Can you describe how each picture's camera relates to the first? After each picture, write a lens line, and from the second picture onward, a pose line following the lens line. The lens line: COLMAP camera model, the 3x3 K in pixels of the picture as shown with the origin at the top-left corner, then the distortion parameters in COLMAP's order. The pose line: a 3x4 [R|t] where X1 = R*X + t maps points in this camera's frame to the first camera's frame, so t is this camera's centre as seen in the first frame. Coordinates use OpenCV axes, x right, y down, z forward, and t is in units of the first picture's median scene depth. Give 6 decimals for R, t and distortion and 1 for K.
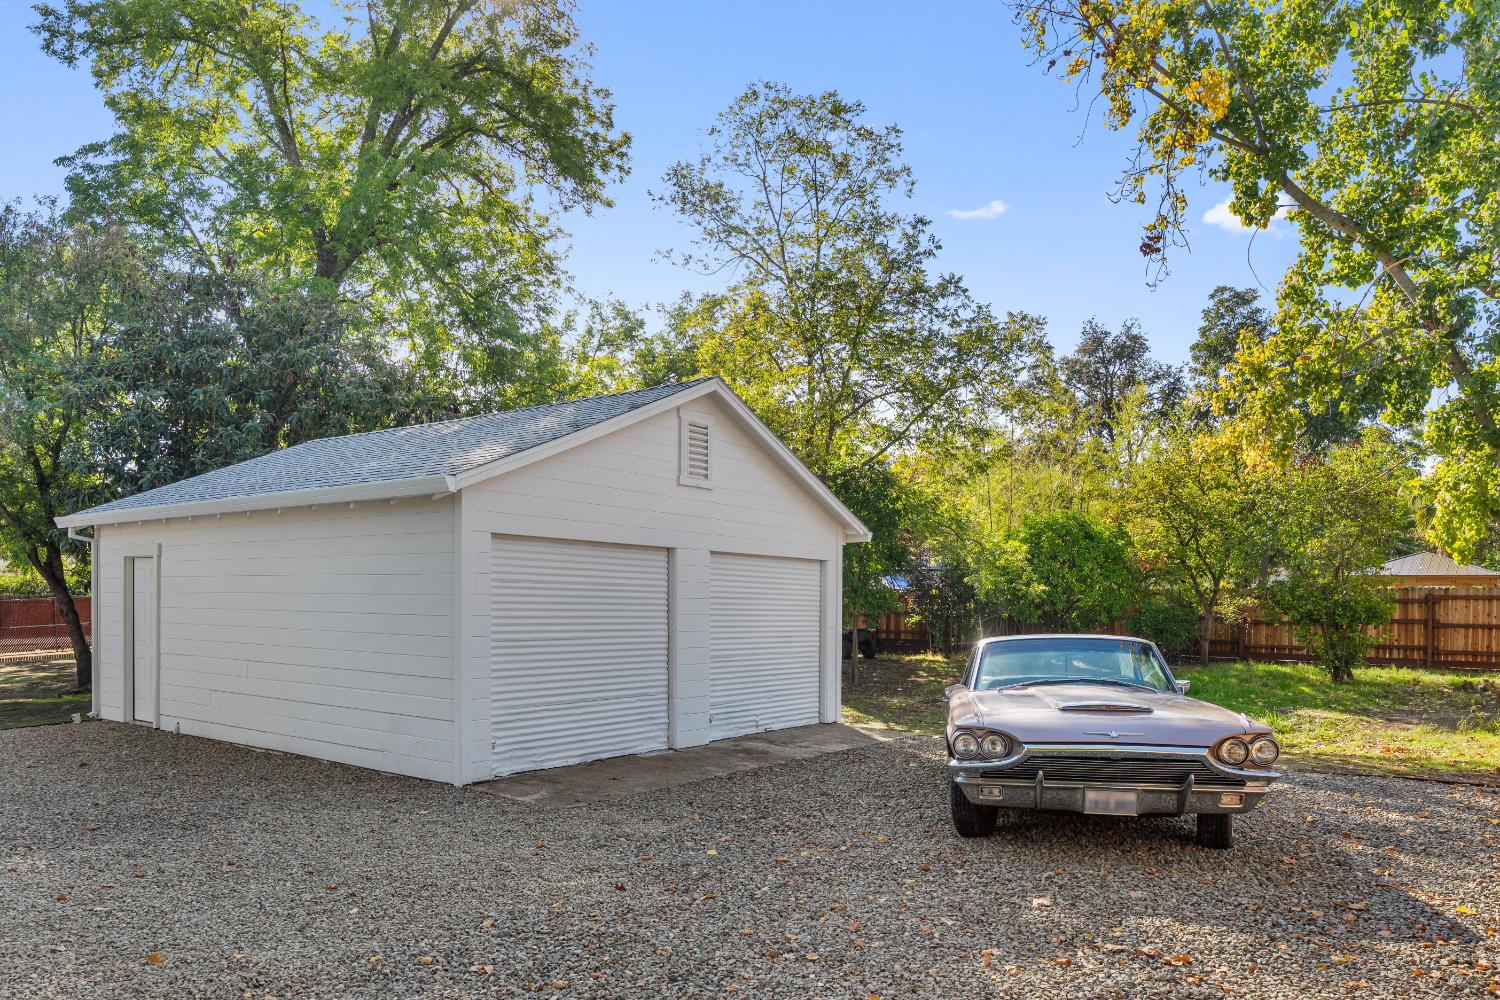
lens RADIAL K [[975.6, 0, 750.0], [0, 975.6, 601.8], [0, 0, 1]] dist [0.005143, 0.001011]
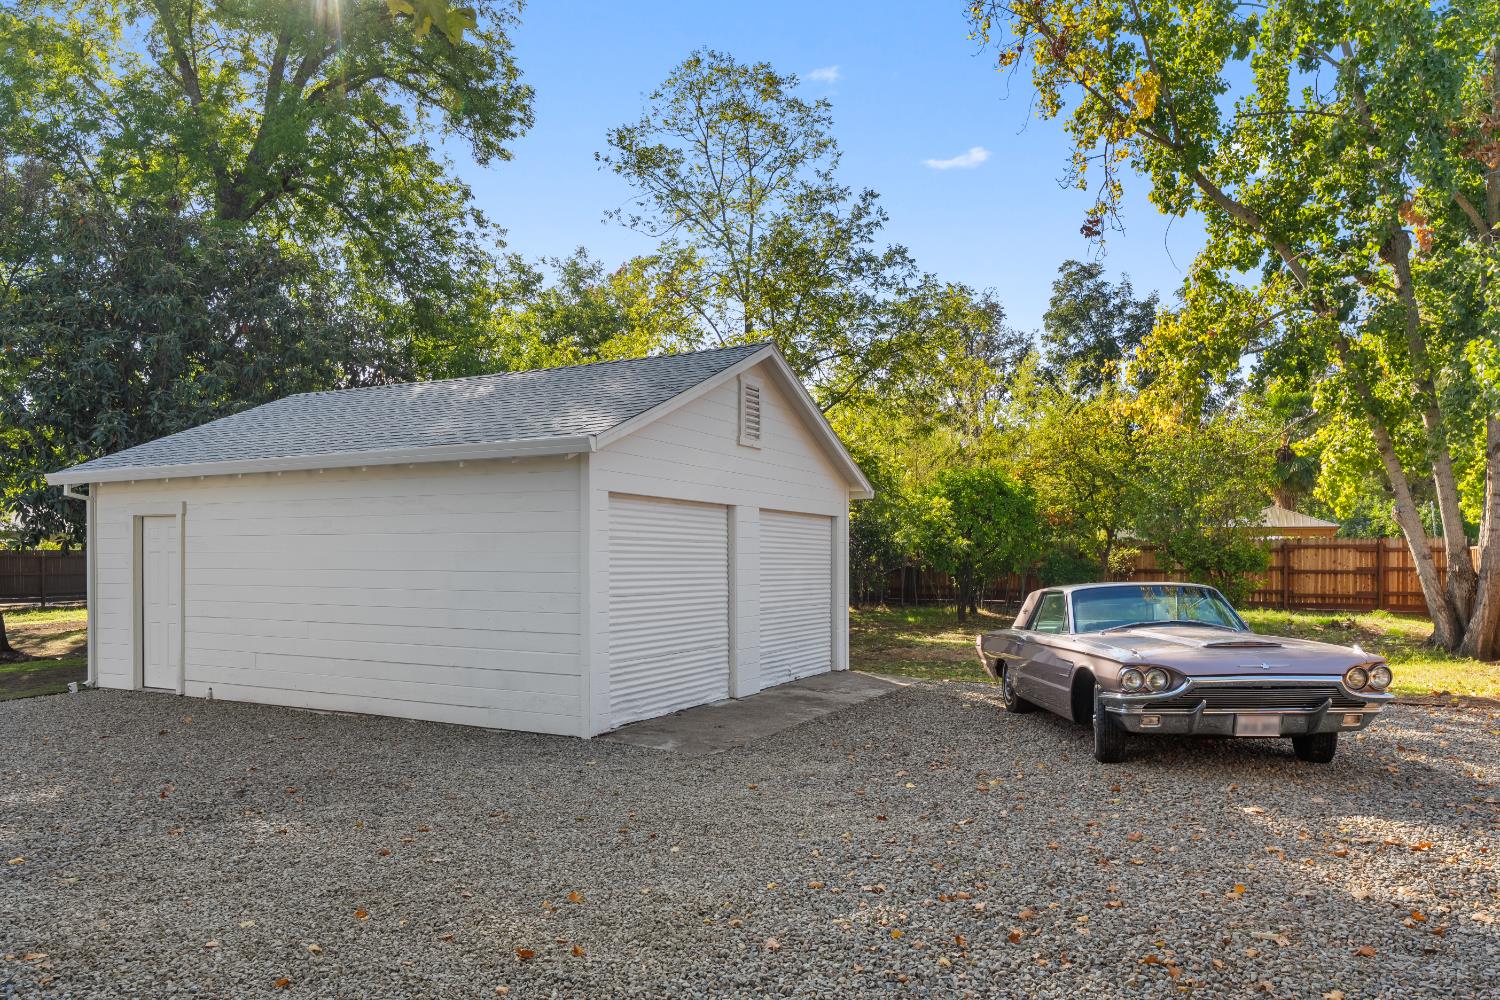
lens RADIAL K [[970.4, 0, 750.5], [0, 970.4, 551.0], [0, 0, 1]] dist [0.002780, 0.001327]
pose [[0.988351, -0.009128, 0.151918, -0.127762], [0.009997, 0.999938, -0.004958, -0.000578], [-0.151863, 0.006419, 0.988381, -0.015664]]
